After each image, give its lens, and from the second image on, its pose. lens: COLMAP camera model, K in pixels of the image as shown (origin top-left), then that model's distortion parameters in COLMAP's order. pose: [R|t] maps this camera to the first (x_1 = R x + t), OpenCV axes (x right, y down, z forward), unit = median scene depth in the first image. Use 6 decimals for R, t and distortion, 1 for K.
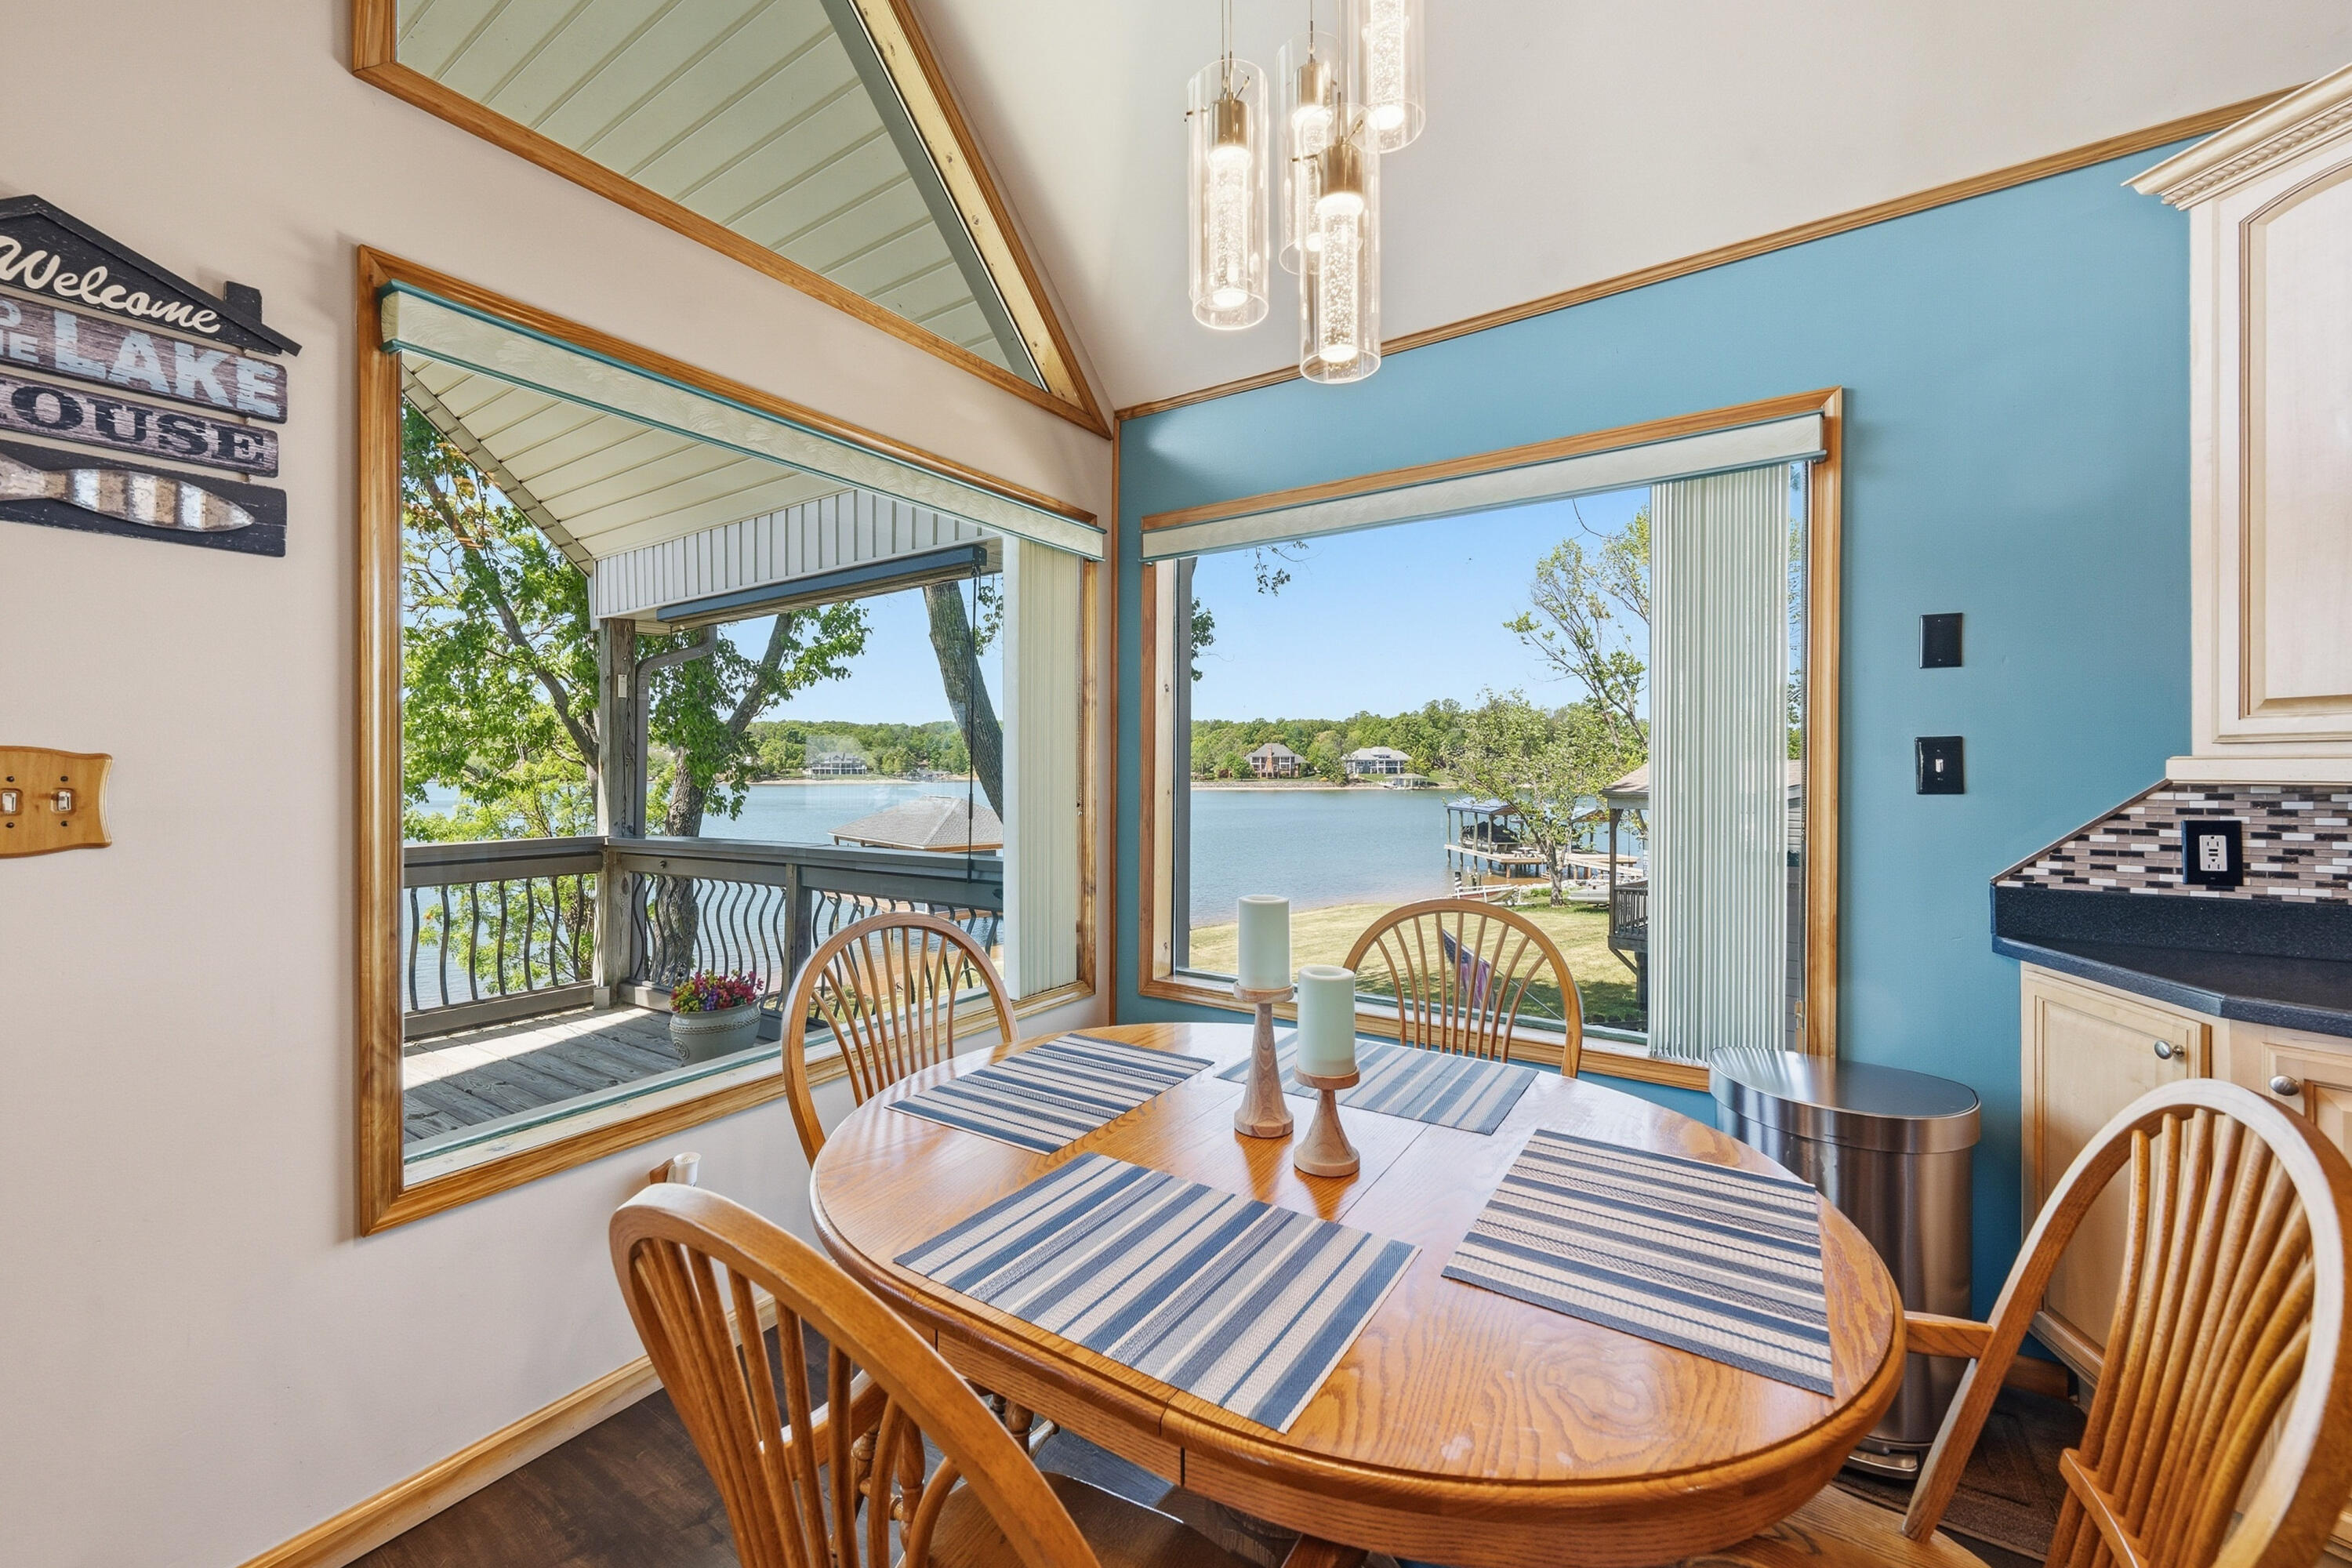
lens RADIAL K [[925.4, 0, 1180.0], [0, 925.4, 771.3], [0, 0, 1]] dist [-0.000860, -0.000307]
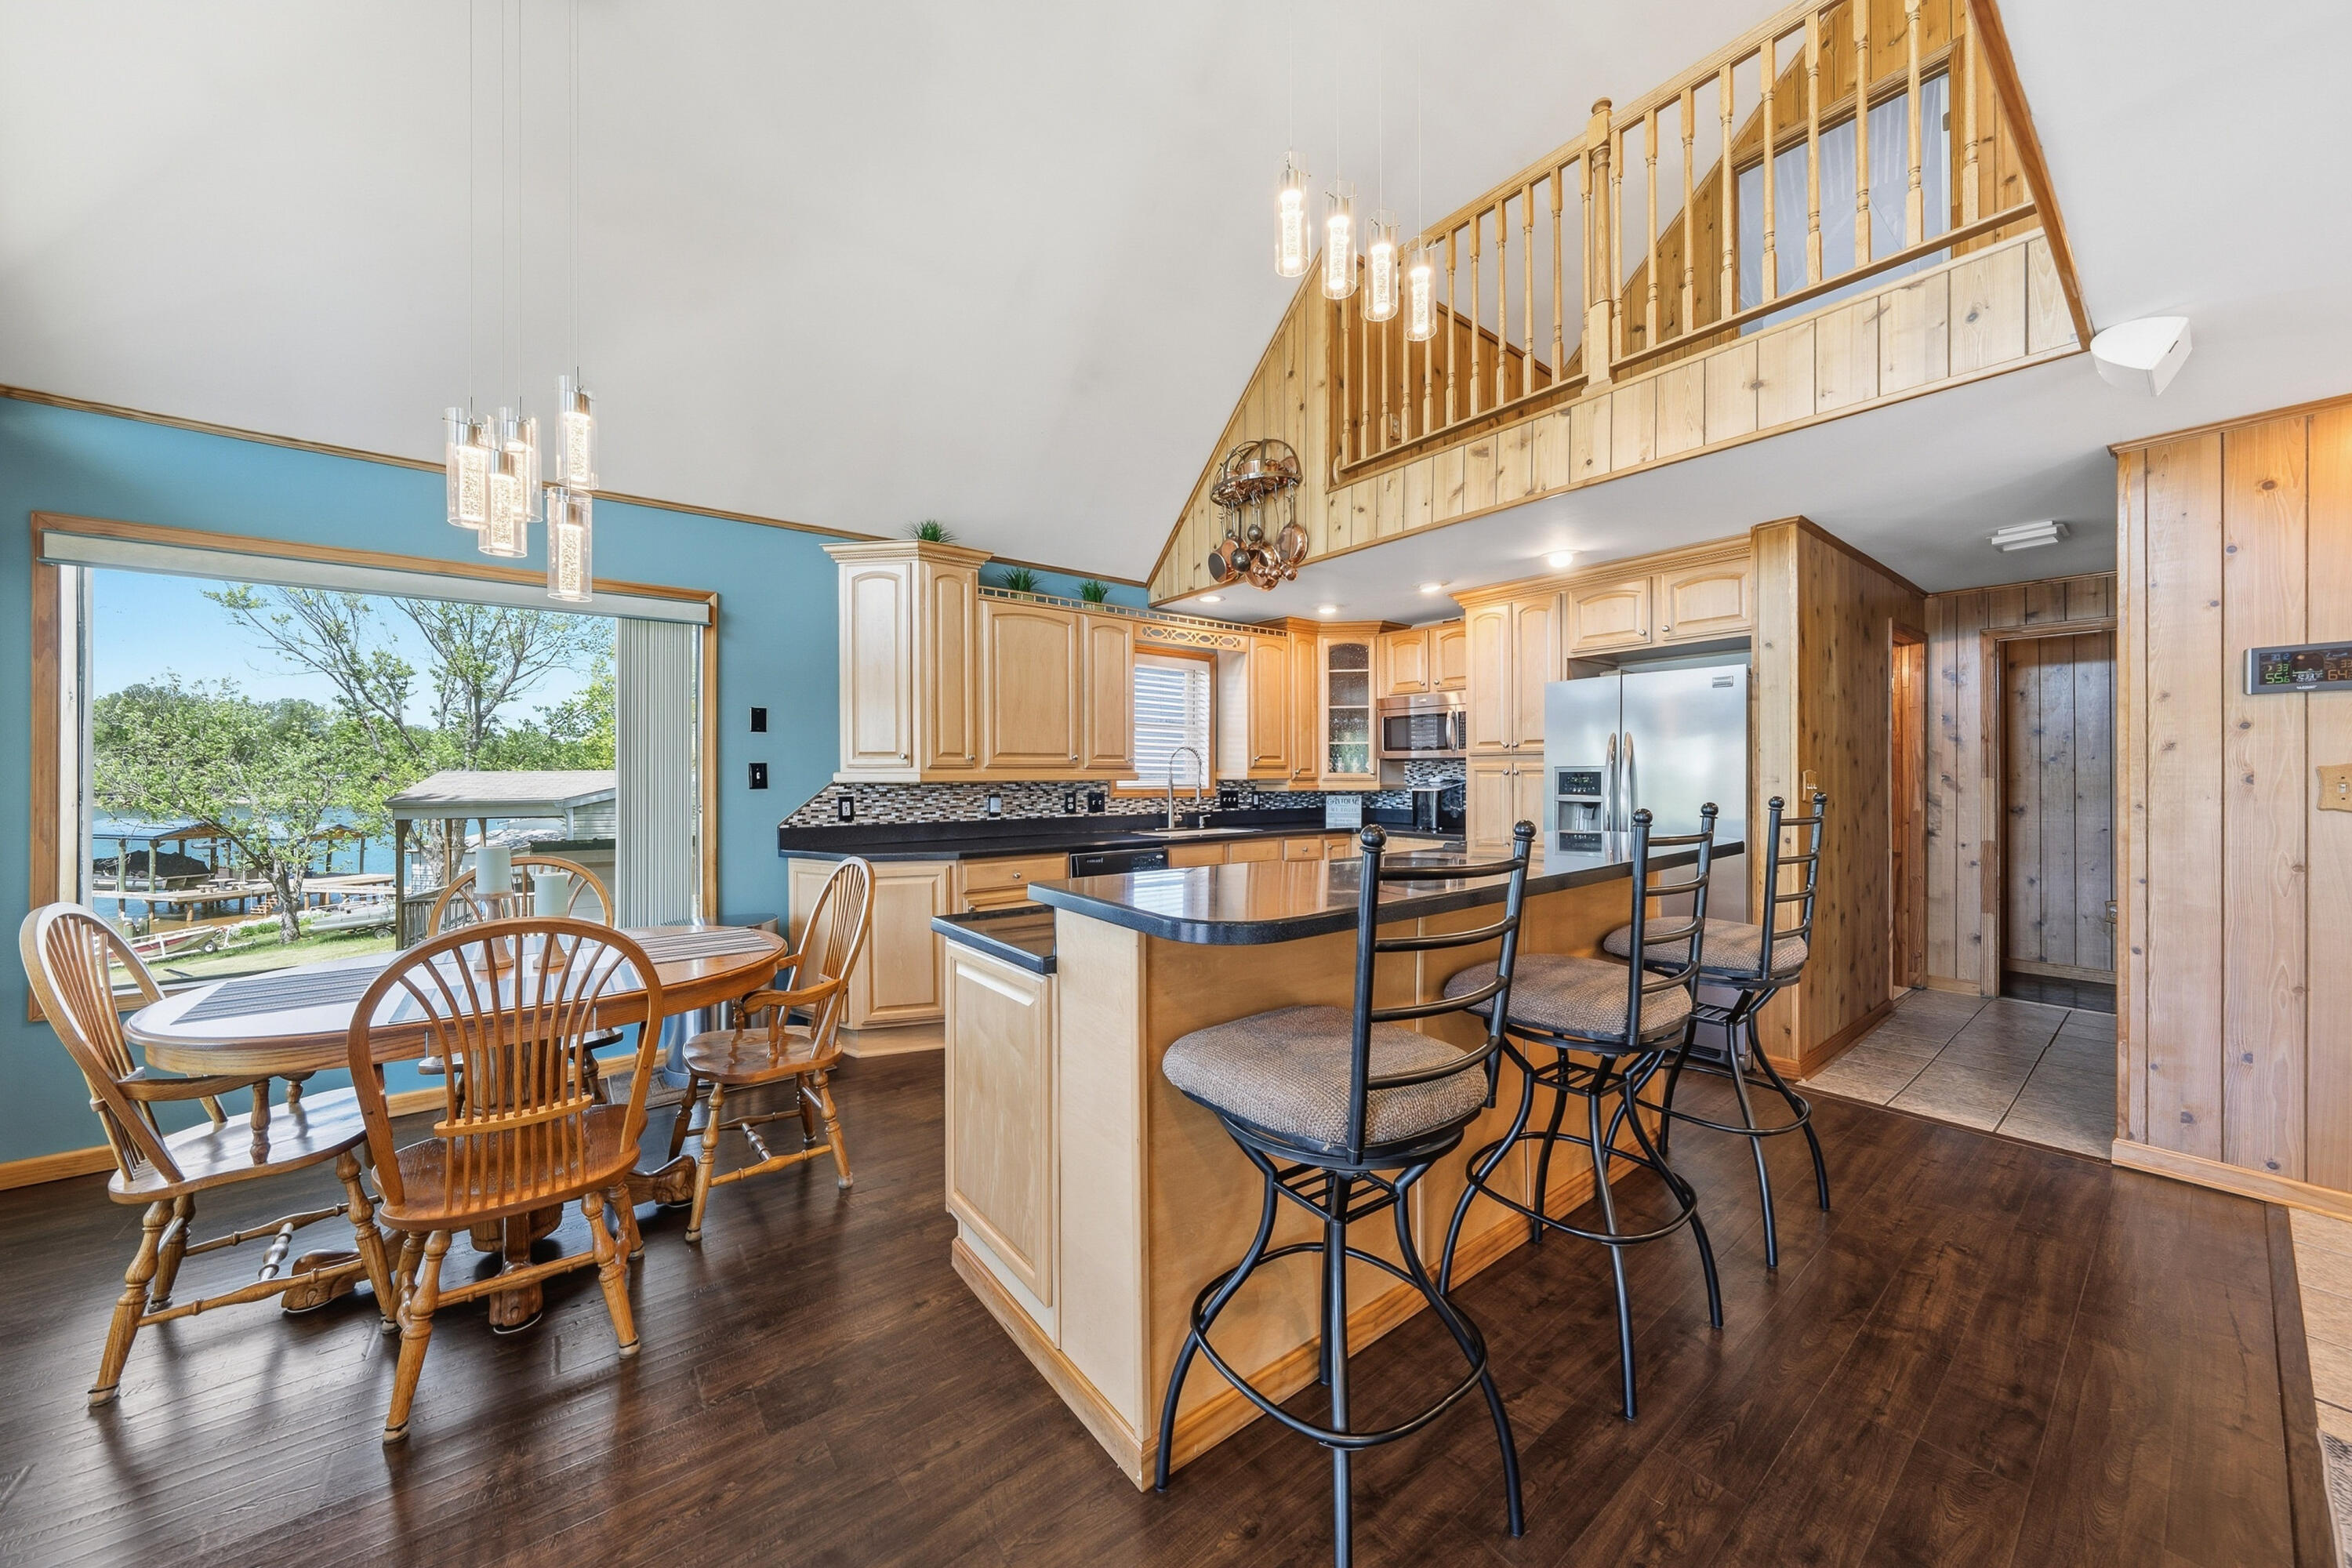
lens RADIAL K [[925.4, 0, 1180.0], [0, 925.4, 771.3], [0, 0, 1]] dist [-0.000860, -0.000307]
pose [[0.368637, 0.002902, 0.929569, -0.103323], [0.005943, 0.999967, -0.005479, 0.000086], [-0.929554, 0.007544, 0.368608, -0.090205]]
